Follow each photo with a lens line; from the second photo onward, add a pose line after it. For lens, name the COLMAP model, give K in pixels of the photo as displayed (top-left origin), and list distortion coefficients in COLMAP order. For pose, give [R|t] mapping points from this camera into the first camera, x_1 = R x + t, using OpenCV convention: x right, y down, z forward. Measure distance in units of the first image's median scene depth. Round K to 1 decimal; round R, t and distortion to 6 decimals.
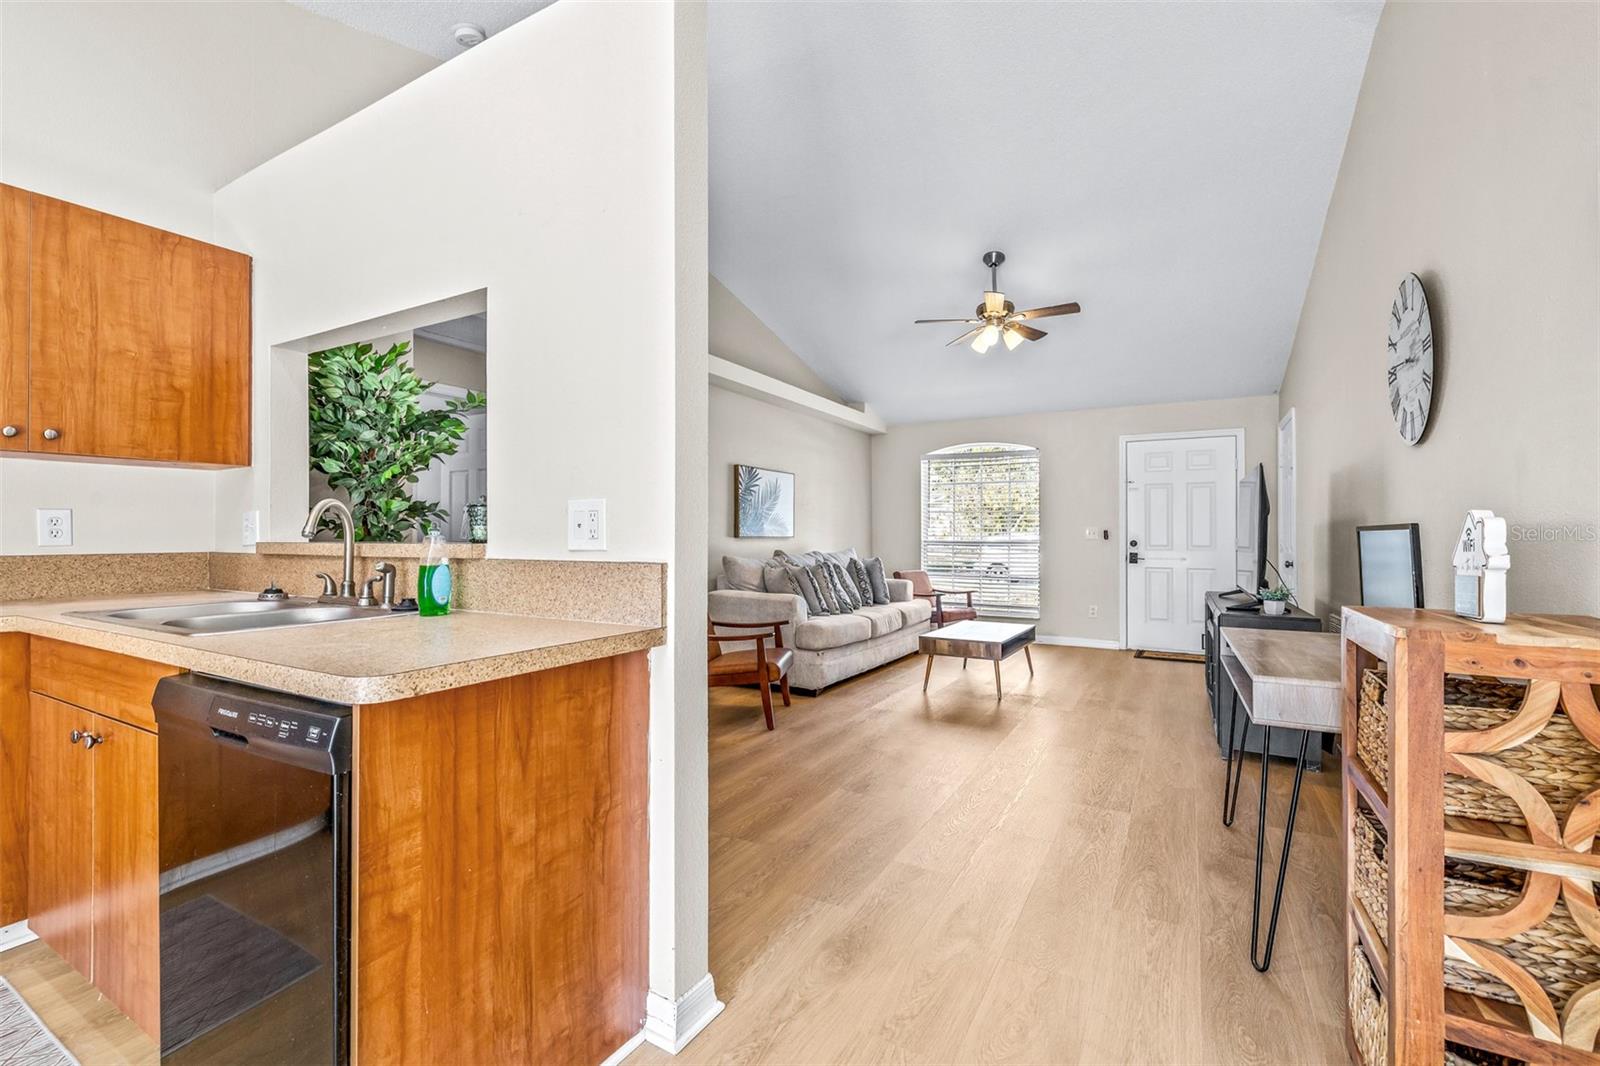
lens RADIAL K [[678.2, 0, 800.0], [0, 678.2, 533.0], [0, 0, 1]] dist [-0.000892, -0.000160]
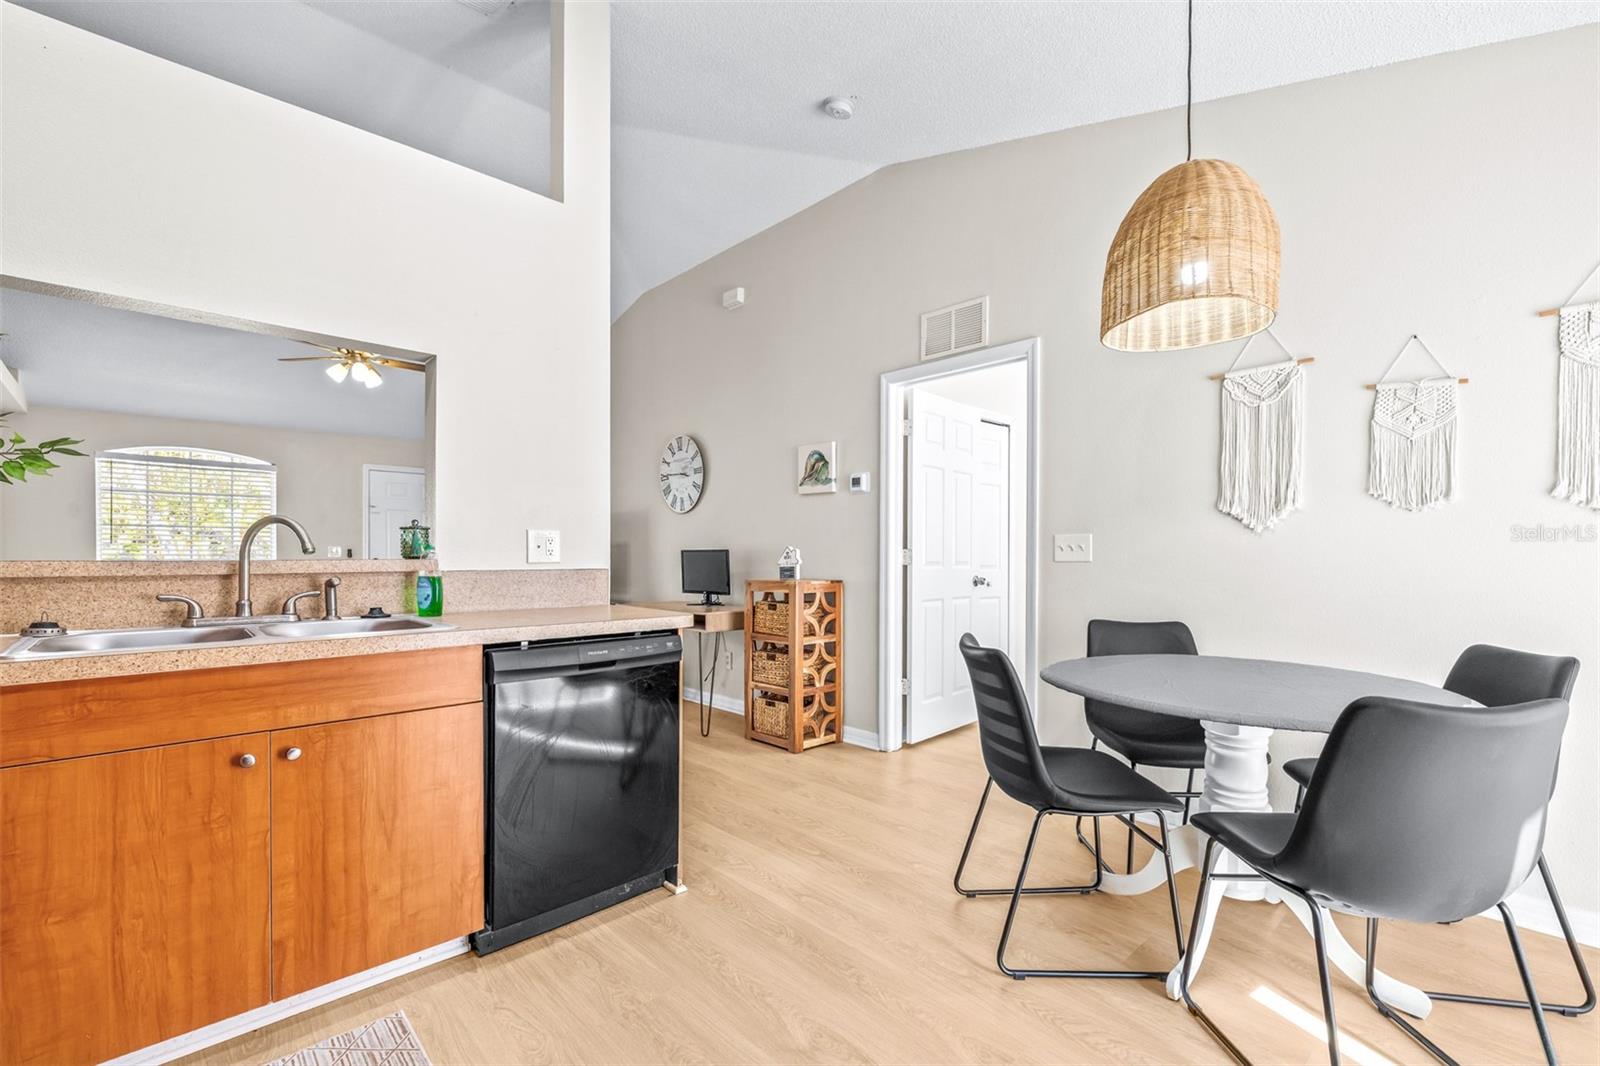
lens RADIAL K [[697.0, 0, 793.7], [0, 697.0, 563.3], [0, 0, 1]] dist [-0.000092, -0.000123]
pose [[0.297920, -0.008908, 0.954549, -1.284888], [-0.006691, 0.999912, 0.011420, 0.003422], [-0.954567, -0.009789, 0.297835, -0.018062]]
